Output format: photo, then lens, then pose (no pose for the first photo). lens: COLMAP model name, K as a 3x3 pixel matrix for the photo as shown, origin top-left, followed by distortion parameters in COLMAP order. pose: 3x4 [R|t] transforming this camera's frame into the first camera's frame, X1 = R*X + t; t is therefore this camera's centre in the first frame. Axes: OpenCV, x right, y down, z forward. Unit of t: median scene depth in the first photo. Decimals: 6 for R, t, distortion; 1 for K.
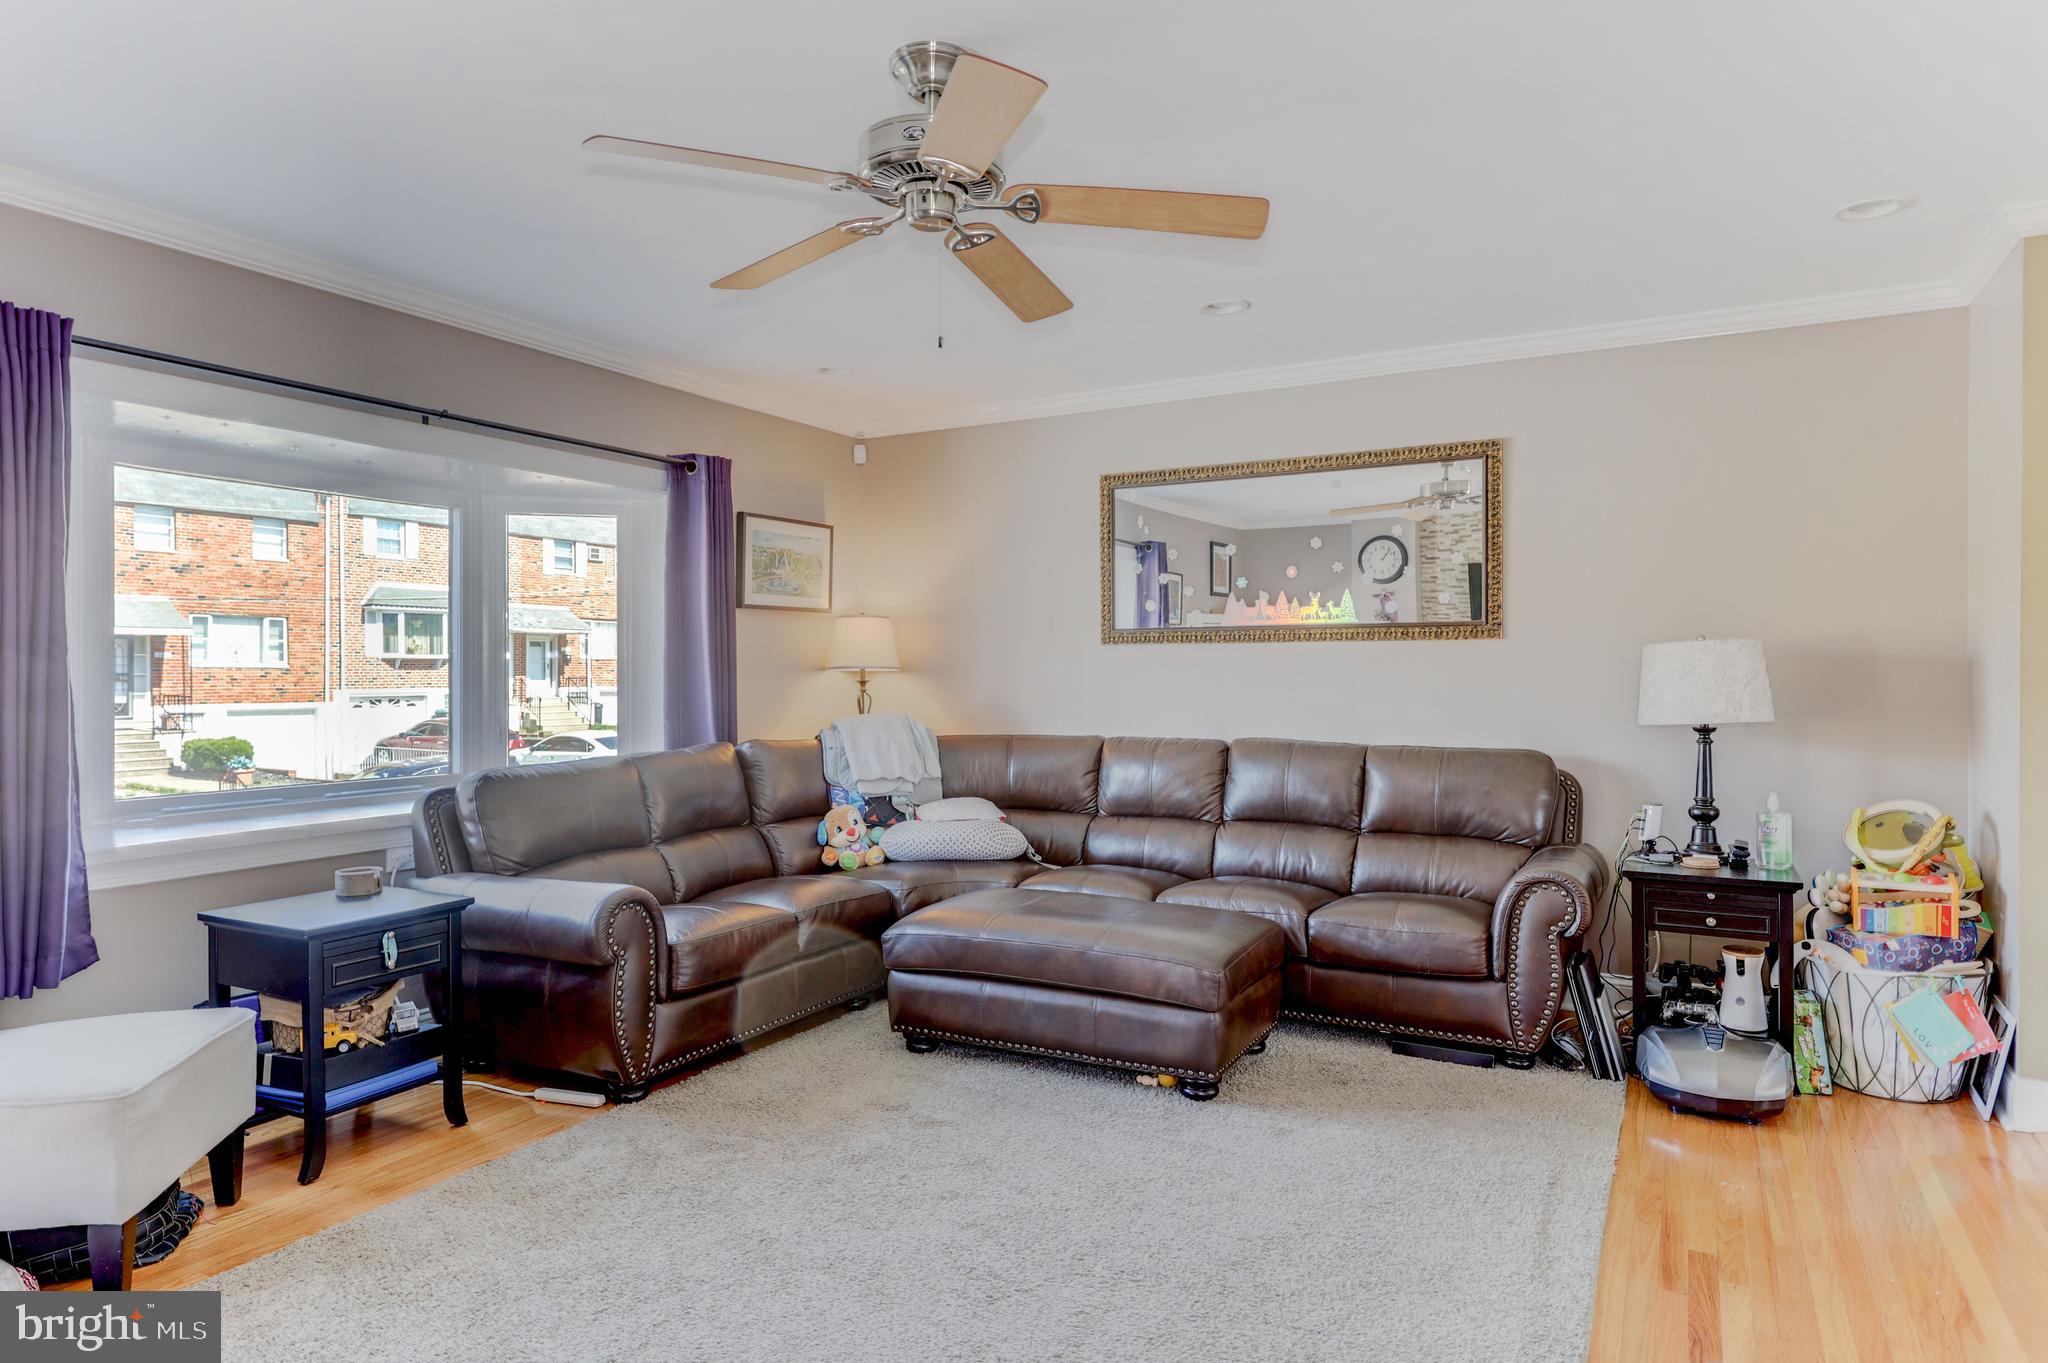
lens RADIAL K [[1208.9, 0, 1019.8], [0, 1208.9, 674.4], [0, 0, 1]] dist [0.004795, -0.002530]
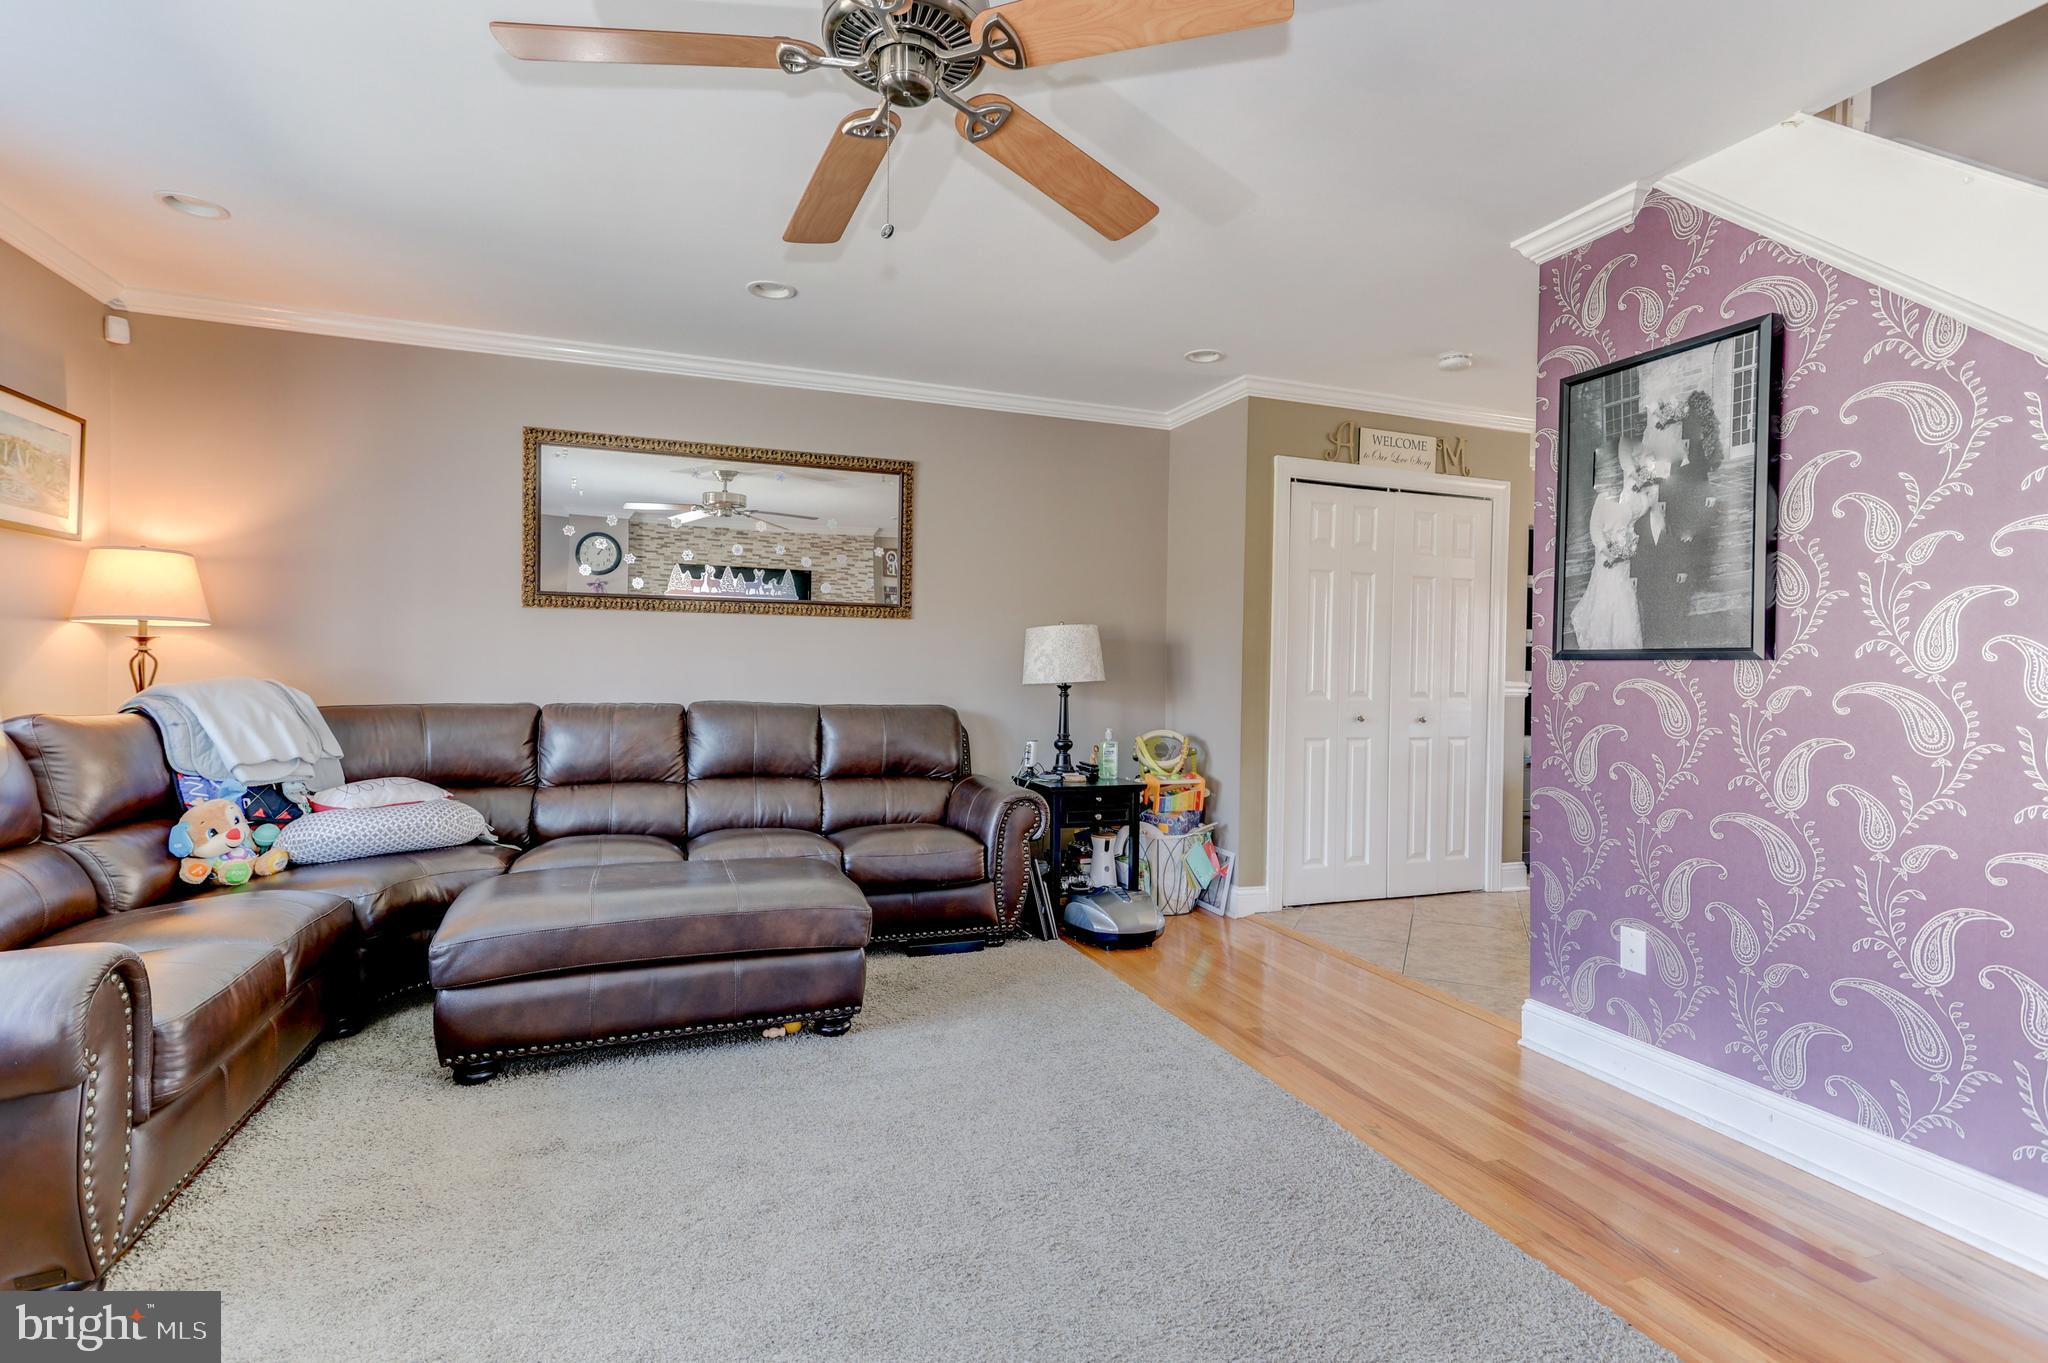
lens RADIAL K [[962.5, 0, 1012.6], [0, 962.5, 674.8], [0, 0, 1]] dist [0.021905, 0.000106]
pose [[0.653487, 0.007109, 0.756904, -0.316057], [-0.011867, 0.999929, 0.000854, 0.028649], [-0.756844, -0.009540, 0.653525, 0.272238]]
